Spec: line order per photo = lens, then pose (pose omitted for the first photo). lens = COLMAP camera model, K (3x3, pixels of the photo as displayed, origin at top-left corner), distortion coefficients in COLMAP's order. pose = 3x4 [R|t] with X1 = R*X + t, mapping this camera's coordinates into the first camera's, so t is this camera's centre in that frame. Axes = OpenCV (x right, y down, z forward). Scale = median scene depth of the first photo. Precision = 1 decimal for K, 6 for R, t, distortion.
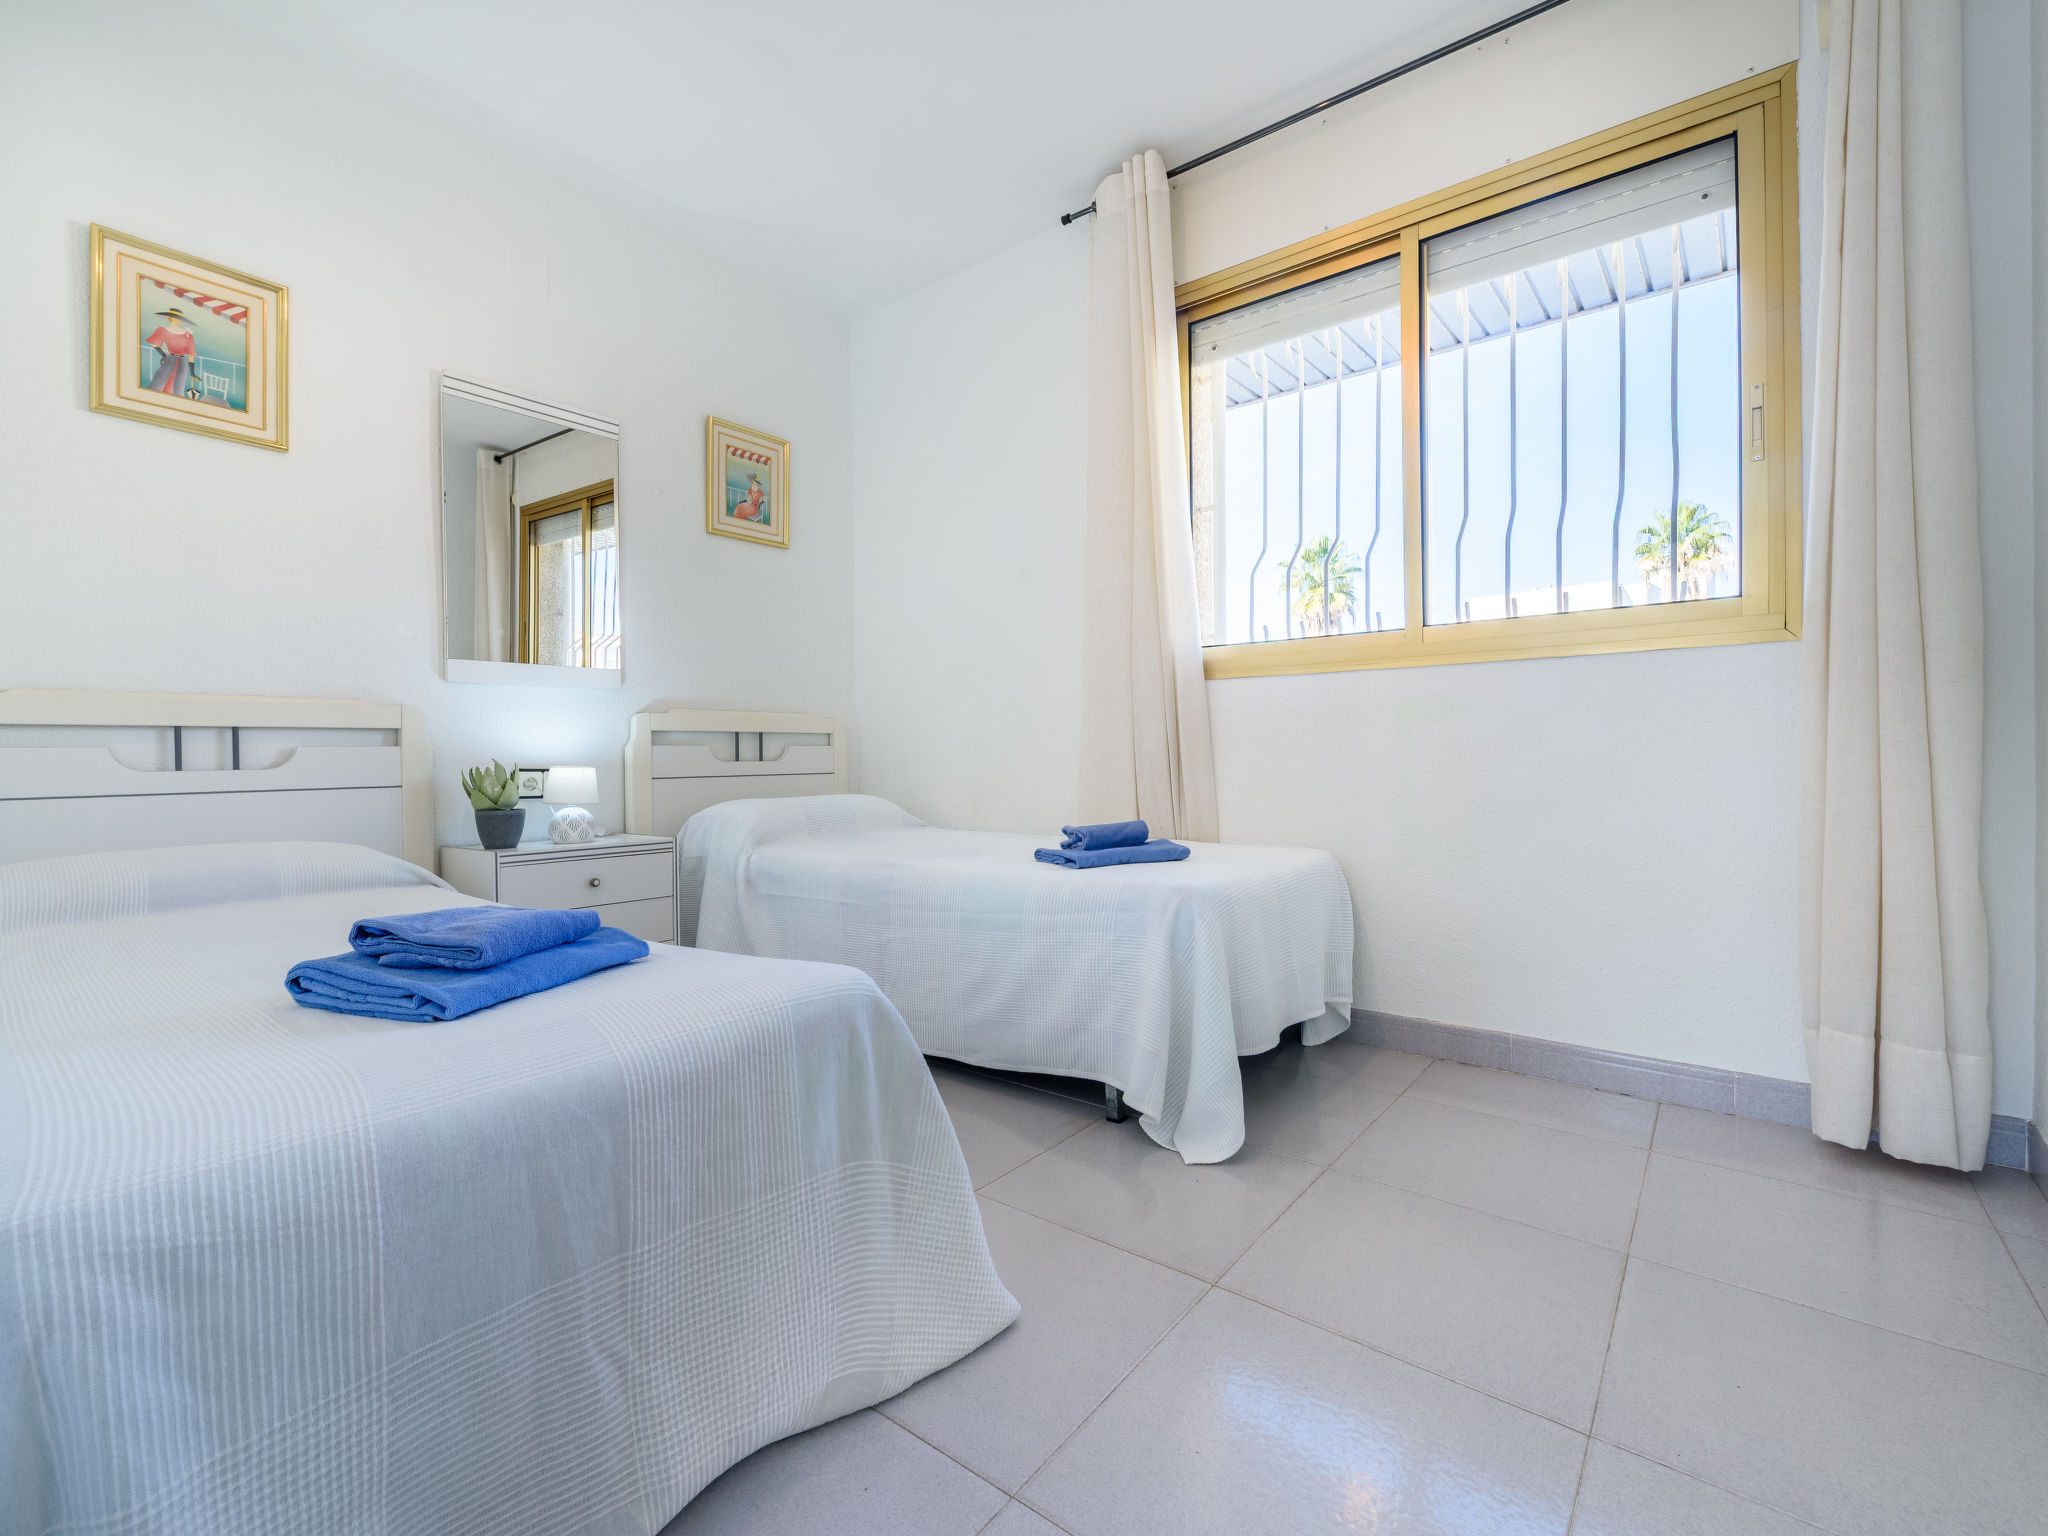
lens RADIAL K [[915.2, 0, 1021.5], [0, 915.2, 776.1], [0, 0, 1]] dist [0.000416, -0.000362]
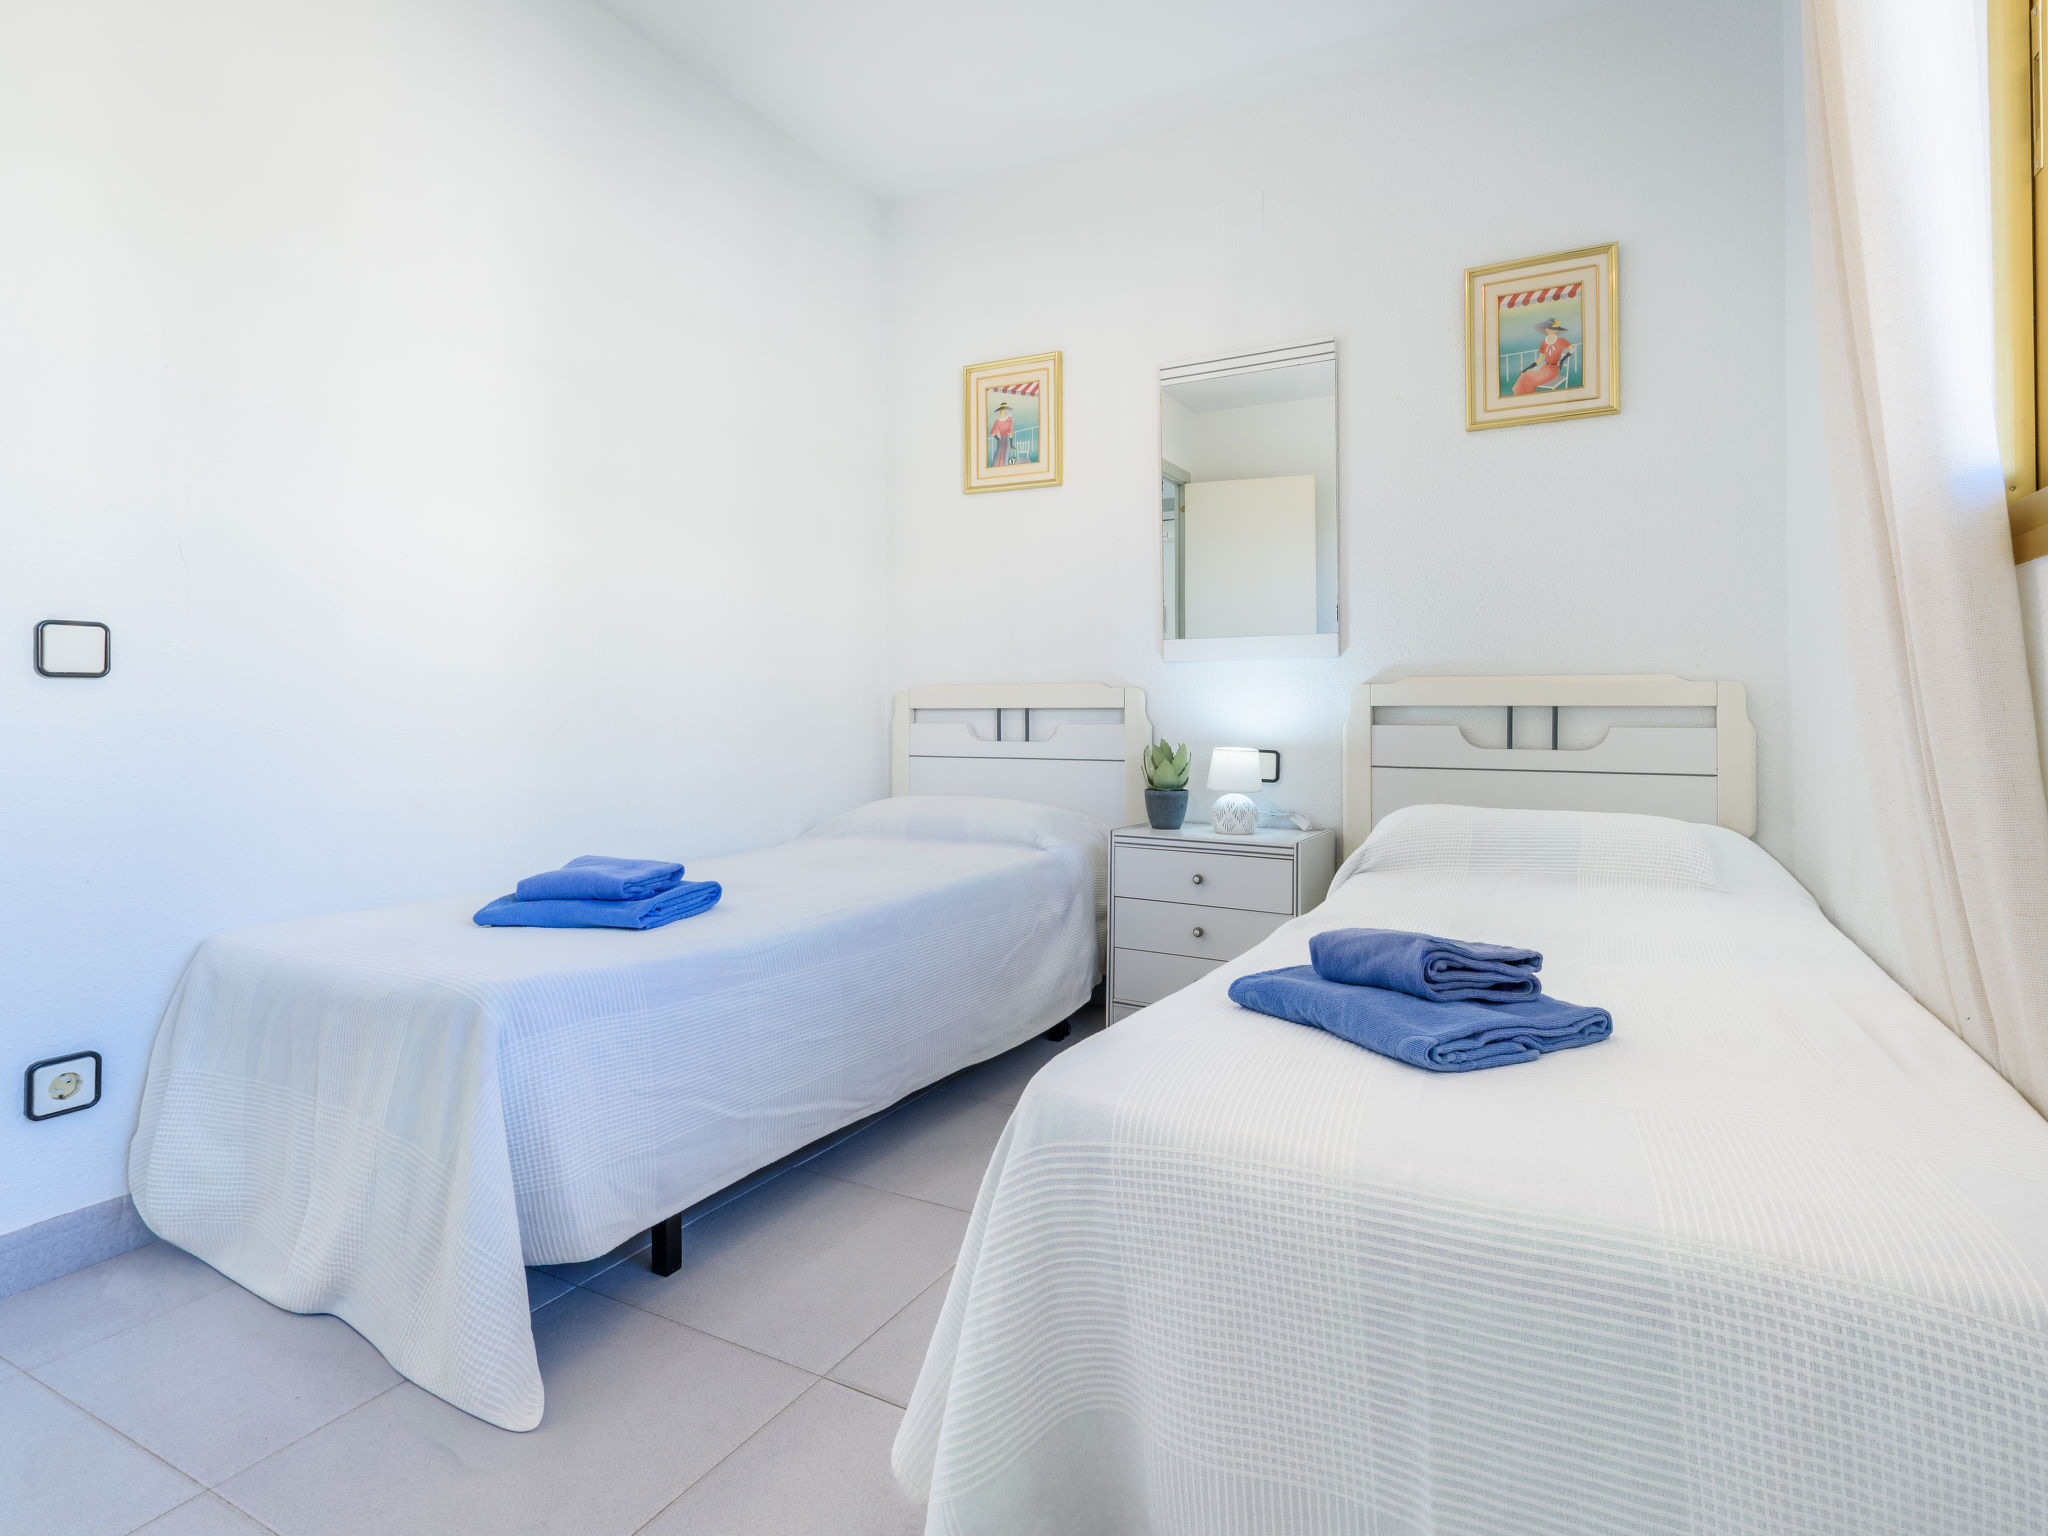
lens RADIAL K [[1002.8, 0, 1033.4], [0, 1002.8, 712.0], [0, 0, 1]] dist [0.002274, -0.000119]
pose [[0.184505, 0.004812, -0.982820, 0.468184], [-0.030161, 0.999545, -0.000768, -0.041861], [0.982369, 0.029784, 0.184566, 0.657581]]
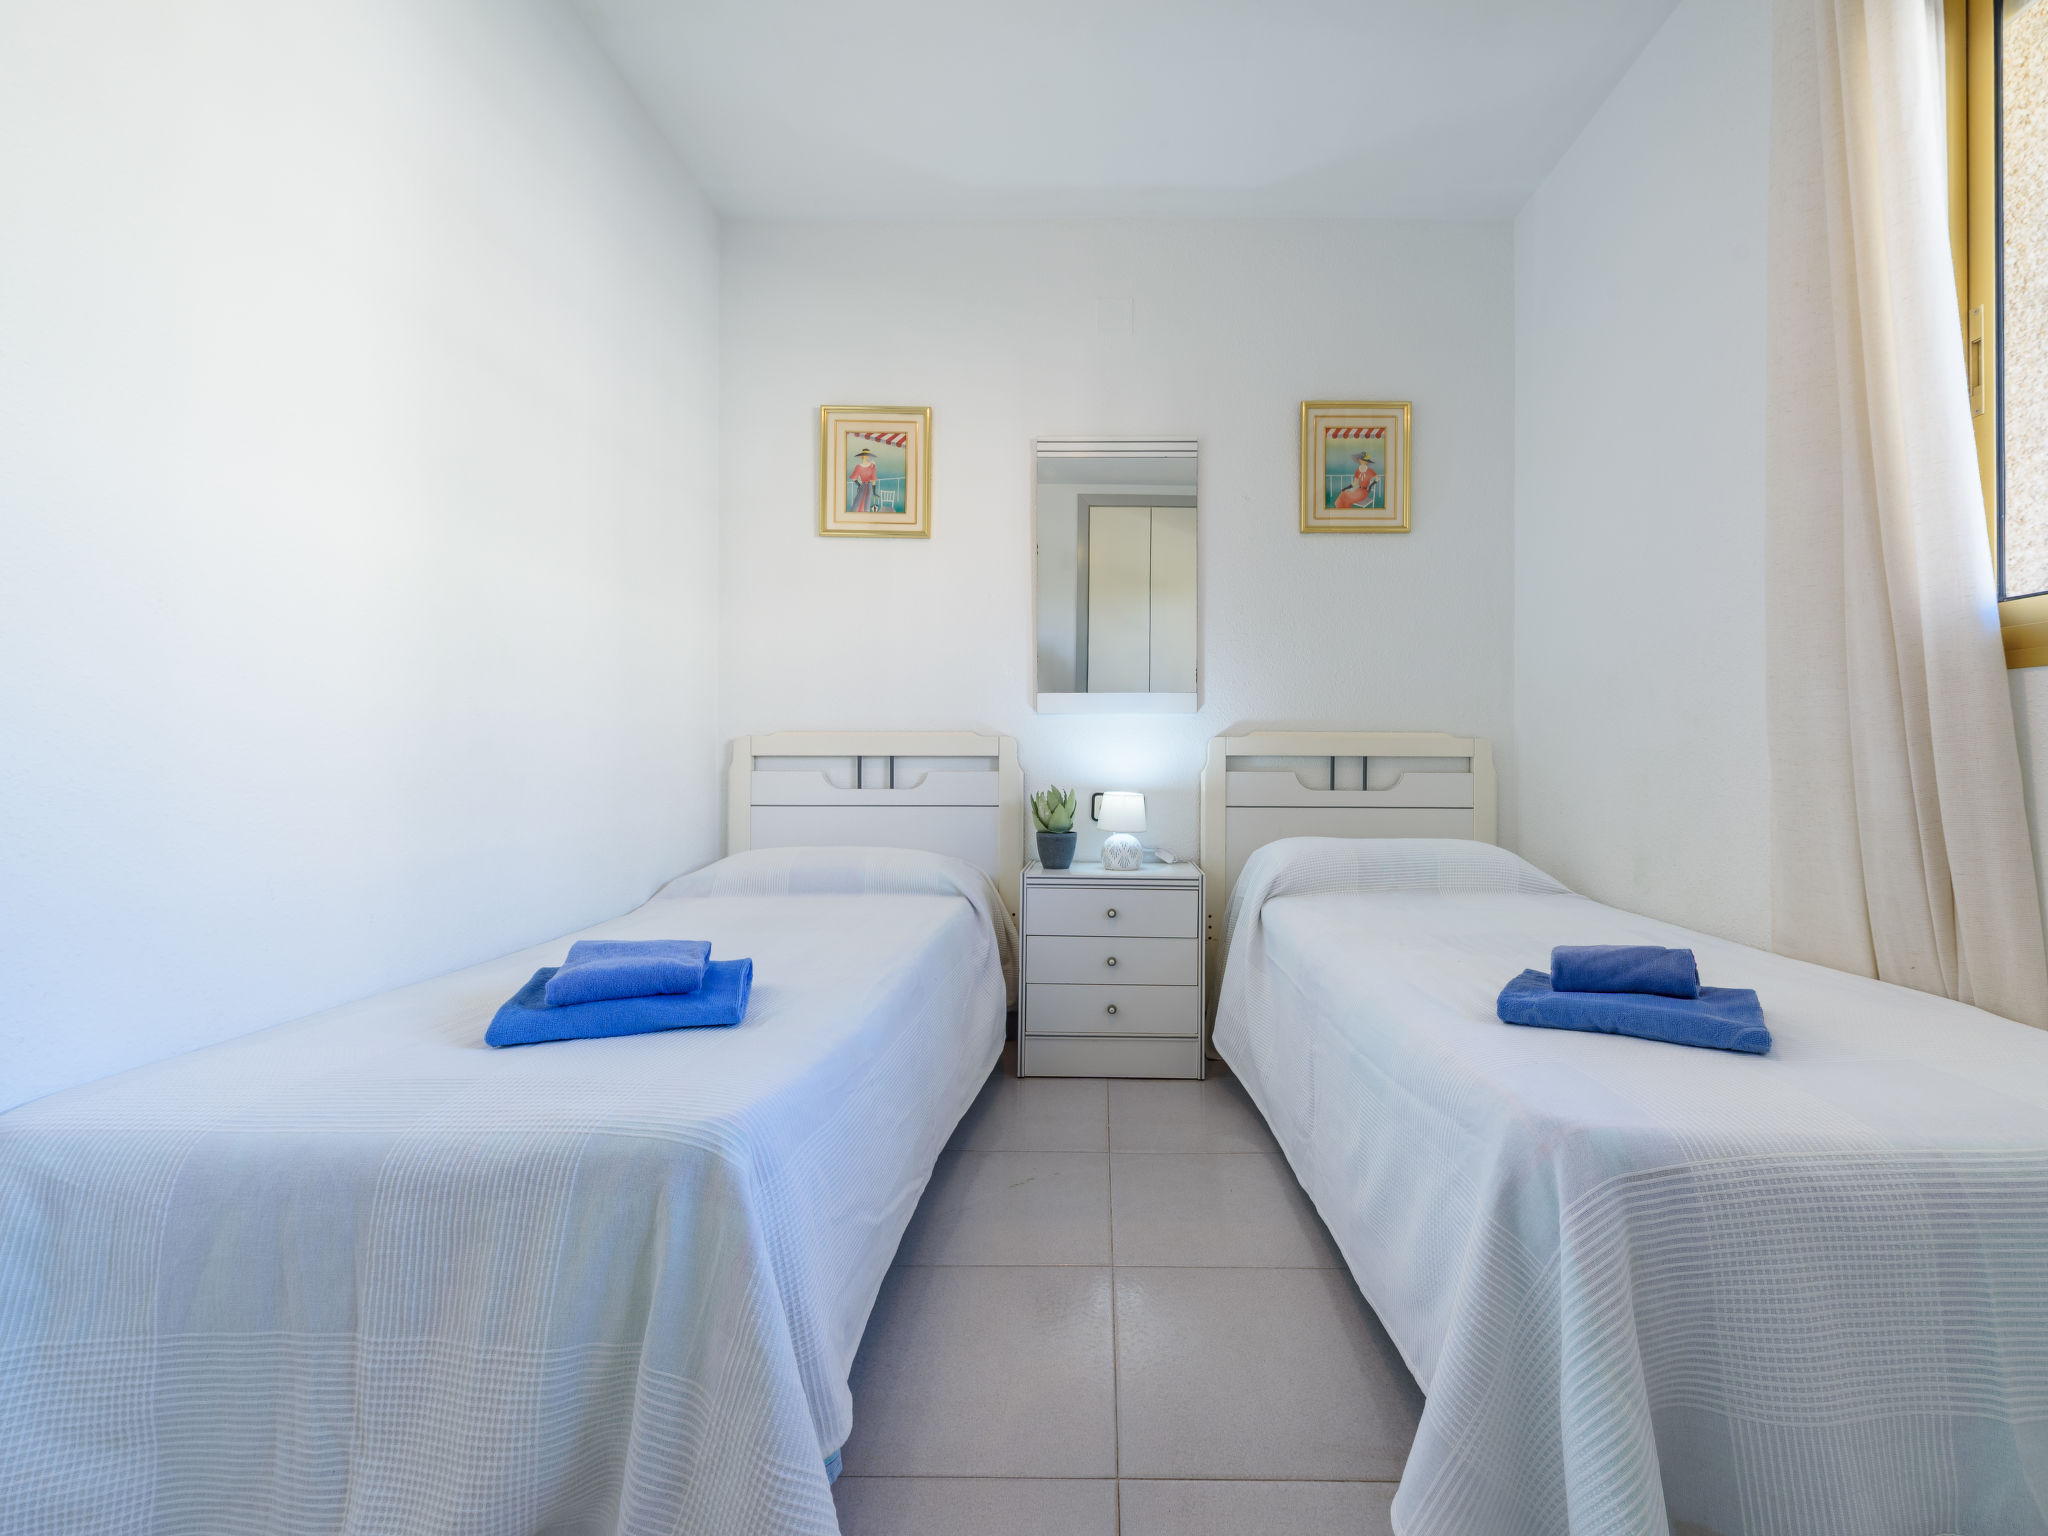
lens RADIAL K [[899.2, 0, 1066.0], [0, 899.2, 760.7], [0, 0, 1]] dist [-0.001101, -0.000069]
pose [[0.605296, 0.009355, -0.795946, 0.271075], [-0.029391, 0.999512, -0.010604, -0.035706], [0.795458, 0.029813, 0.605275, 0.372406]]
